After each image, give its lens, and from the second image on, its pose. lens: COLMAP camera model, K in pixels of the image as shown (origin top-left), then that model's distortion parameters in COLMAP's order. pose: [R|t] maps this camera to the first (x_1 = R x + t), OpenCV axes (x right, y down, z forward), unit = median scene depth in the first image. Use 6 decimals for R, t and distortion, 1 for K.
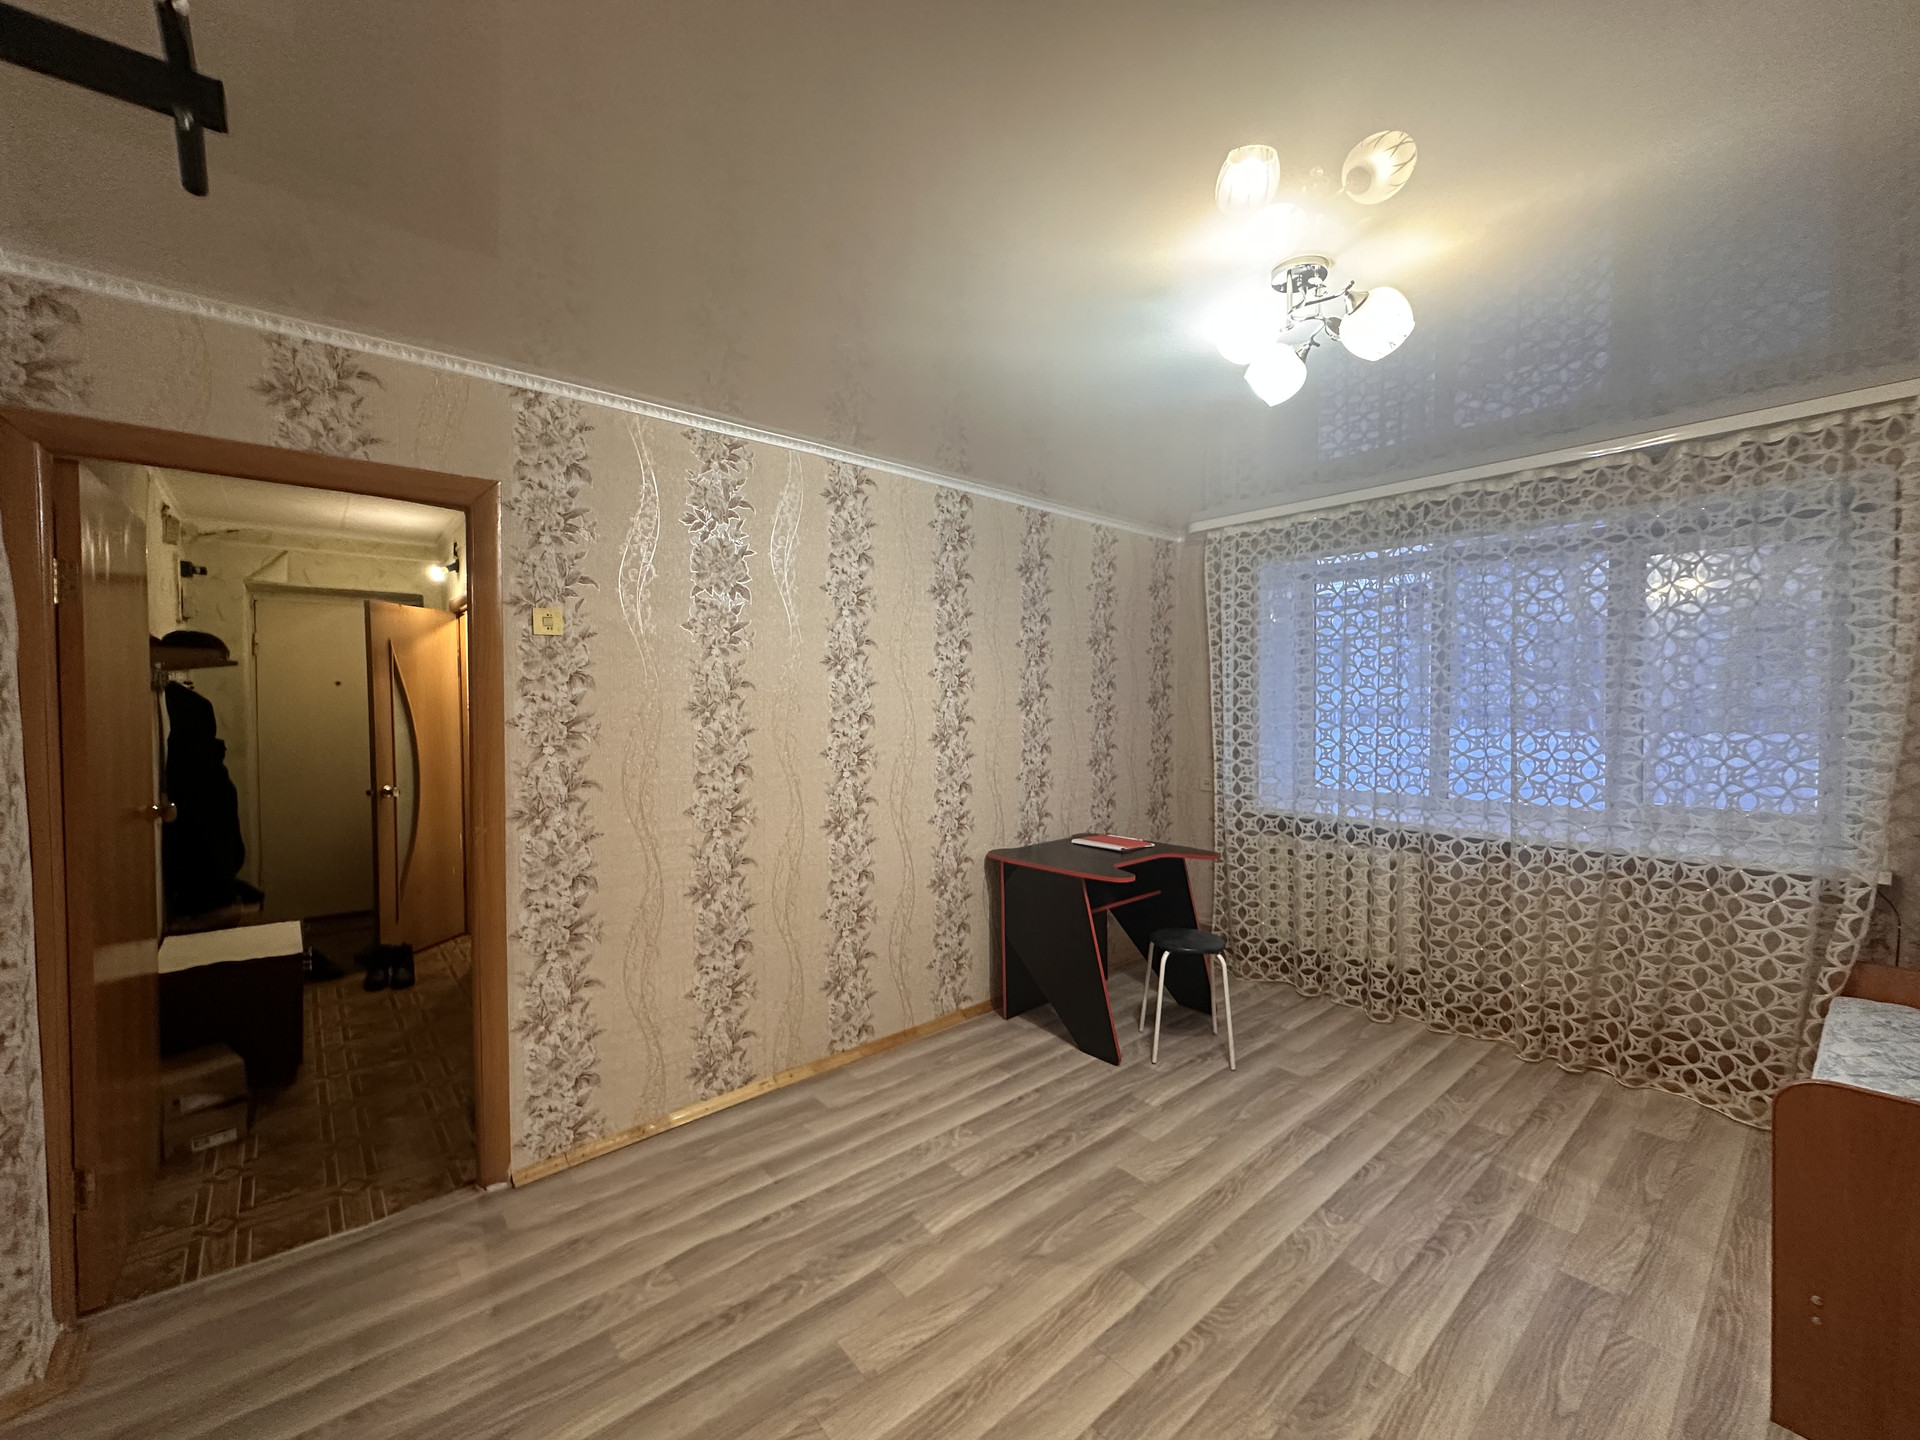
lens RADIAL K [[765.5, 0, 945.2], [0, 765.5, 734.7], [0, 0, 1]] dist [-0.001788, 0.000419]
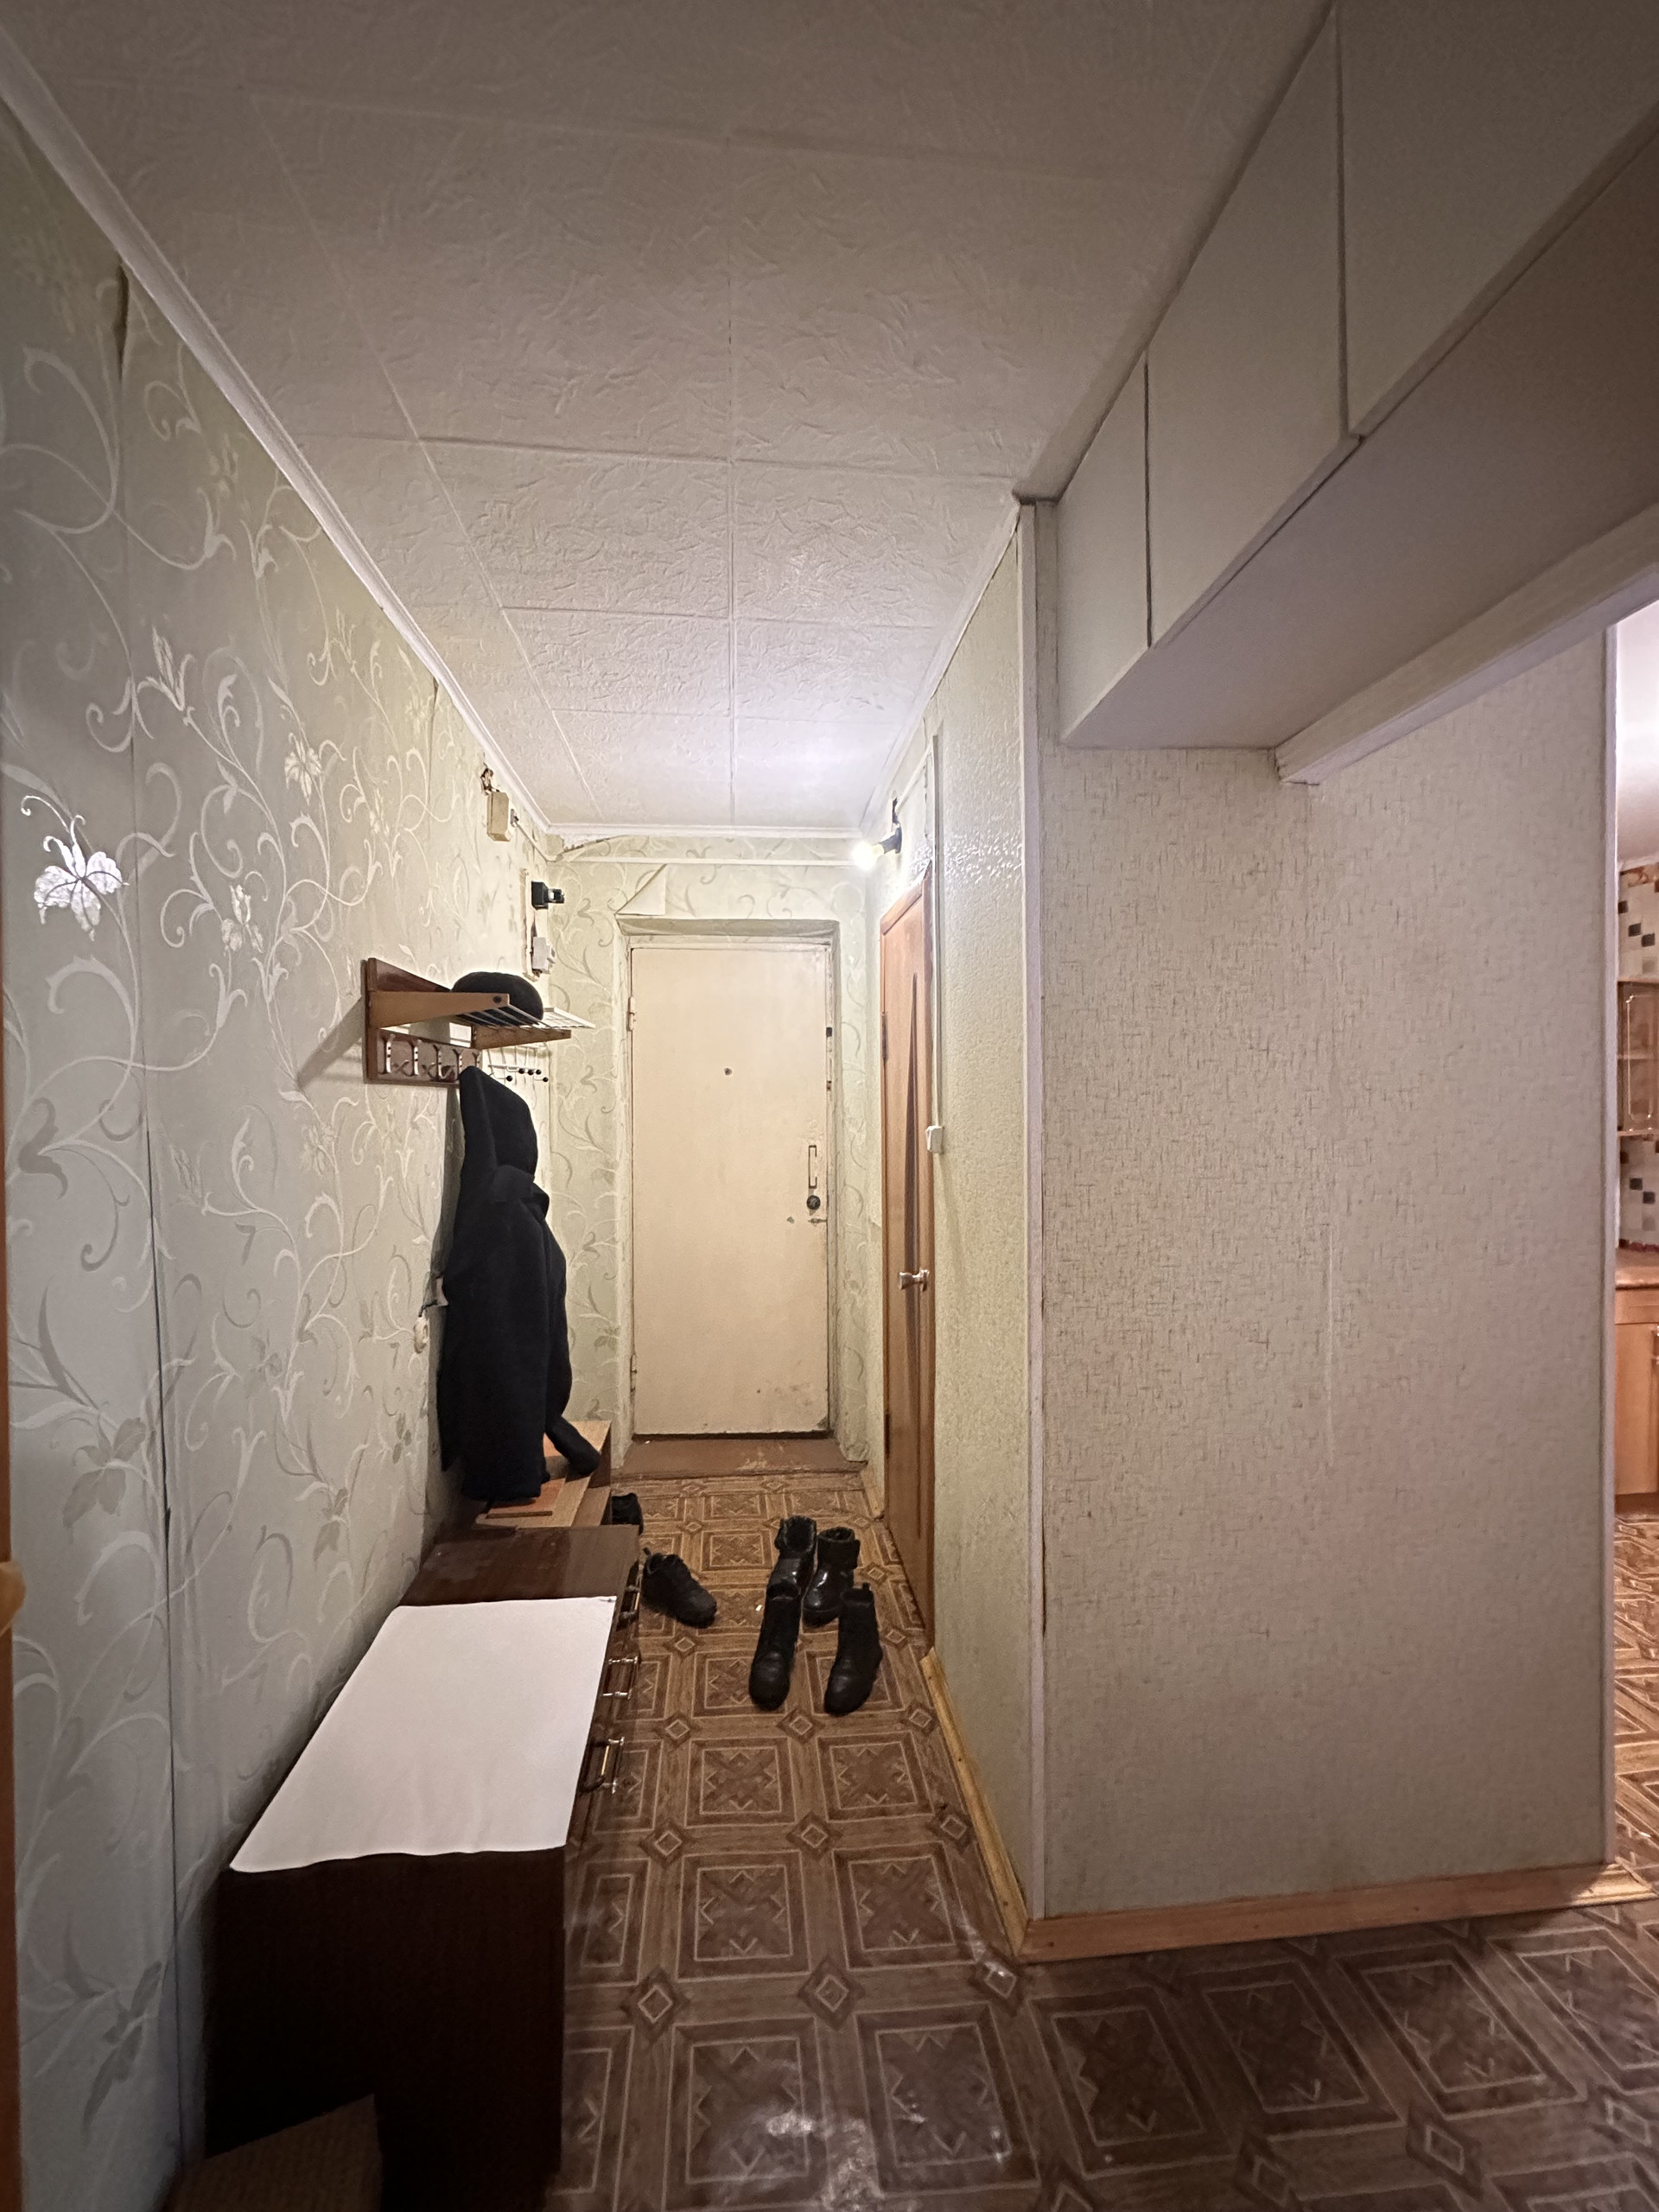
lens RADIAL K [[881.9, 0, 822.3], [0, 881.9, 1107.1], [0, 0, 1]] dist [-0.001788, 0.000419]
pose [[0.828818, 0.009327, -0.559441, -0.274470], [-0.022164, 0.999624, -0.016170, -0.022792], [0.559079, 0.025801, 0.828713, 0.380068]]
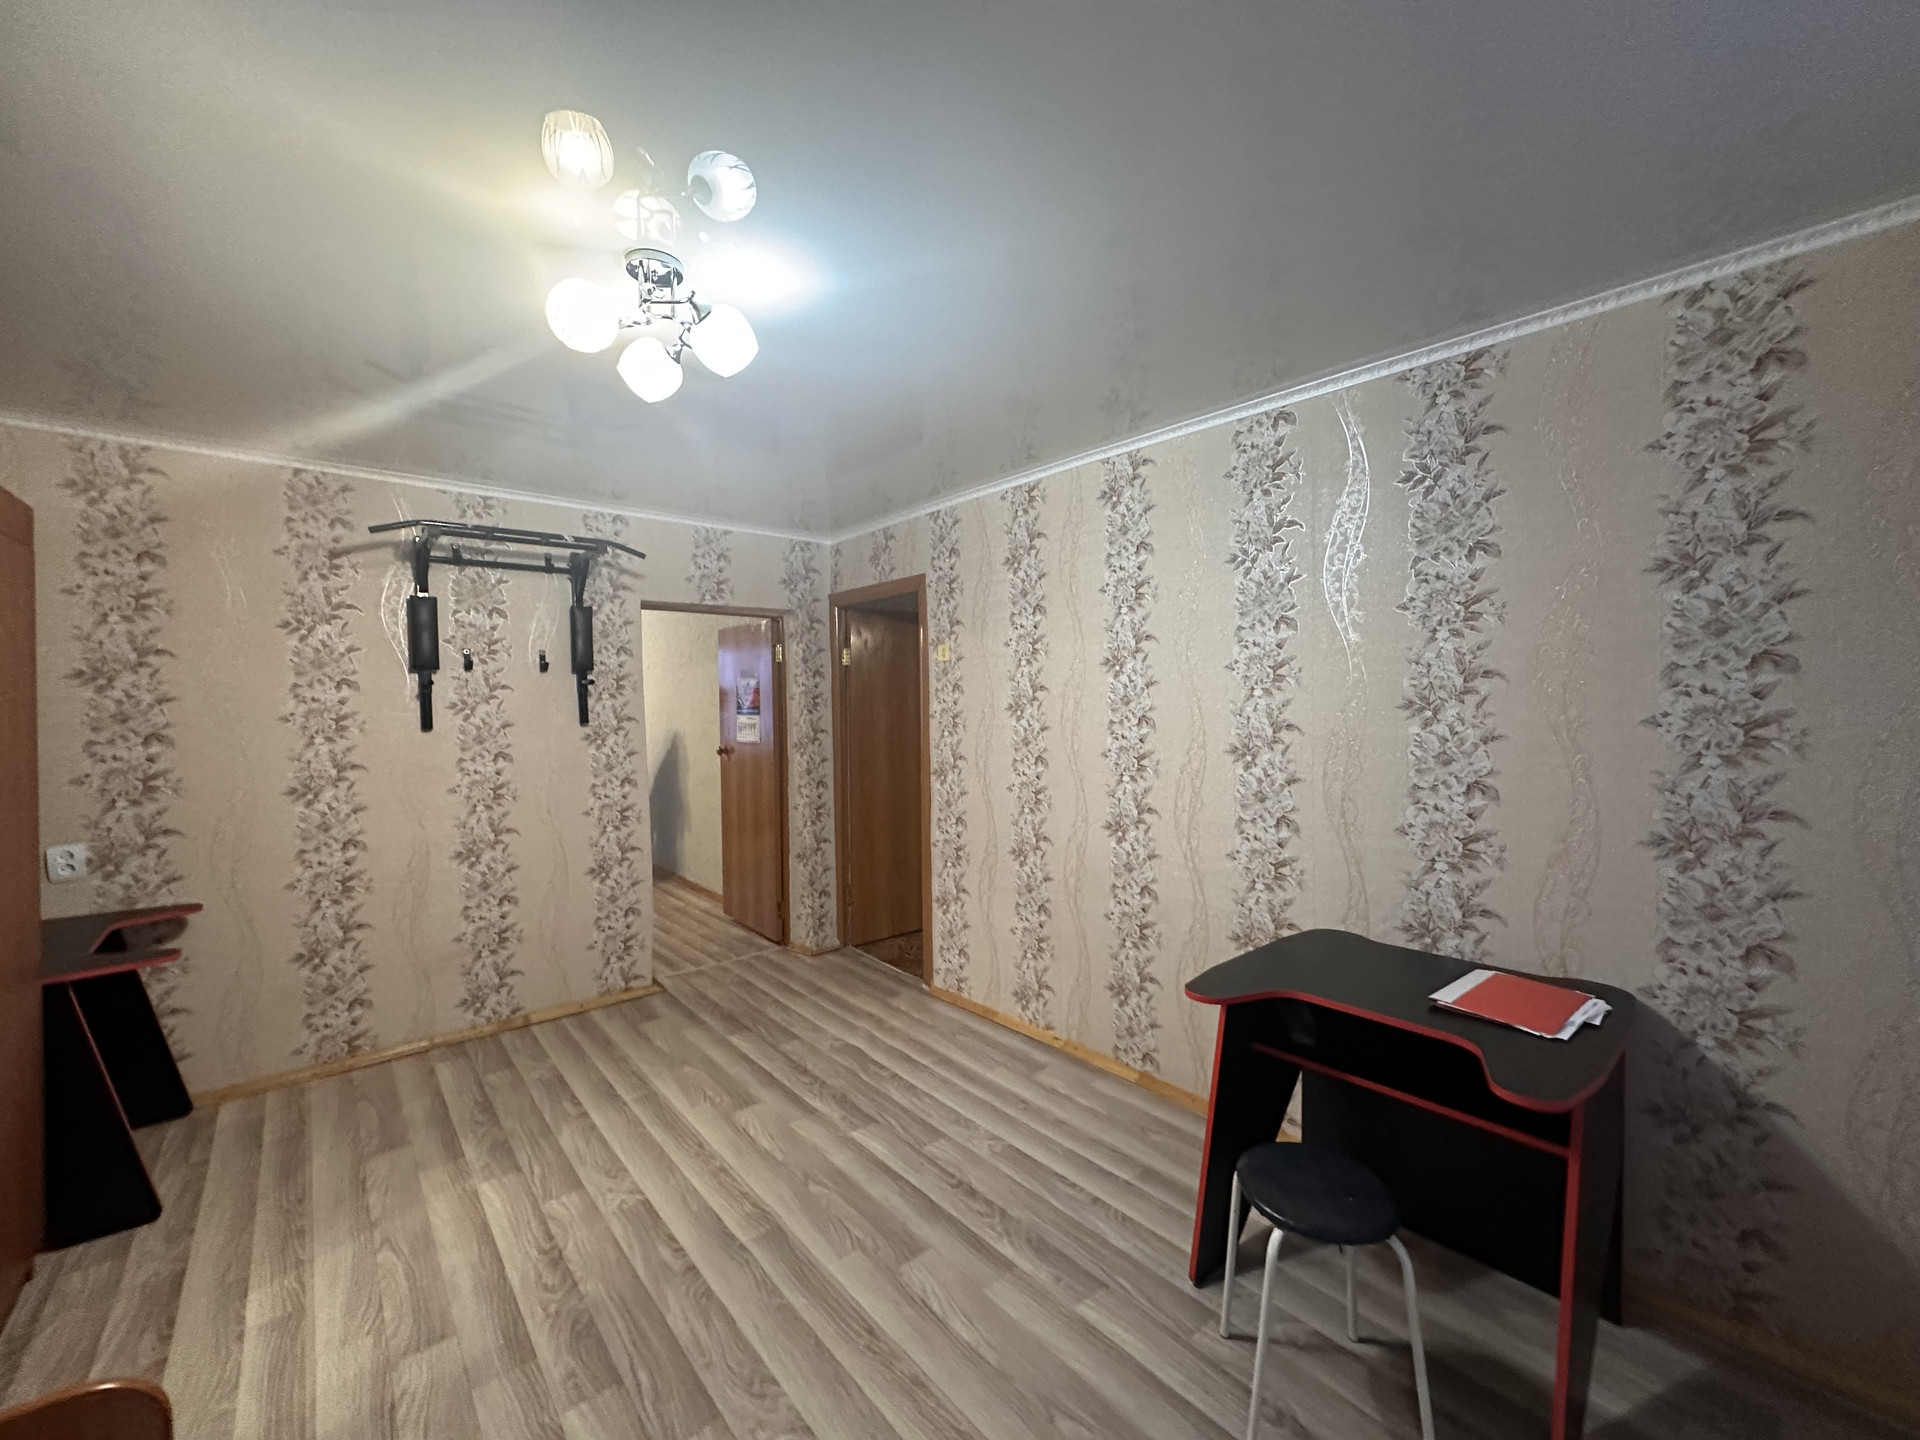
lens RADIAL K [[765.5, 0, 958.7], [0, 765.5, 724.2], [0, 0, 1]] dist [-0.001788, 0.000419]
pose [[0.013580, 0.043479, -0.998962, 1.021602], [-0.023939, 0.998782, 0.043146, -0.065630], [0.999621, 0.023328, 0.014604, 0.962169]]
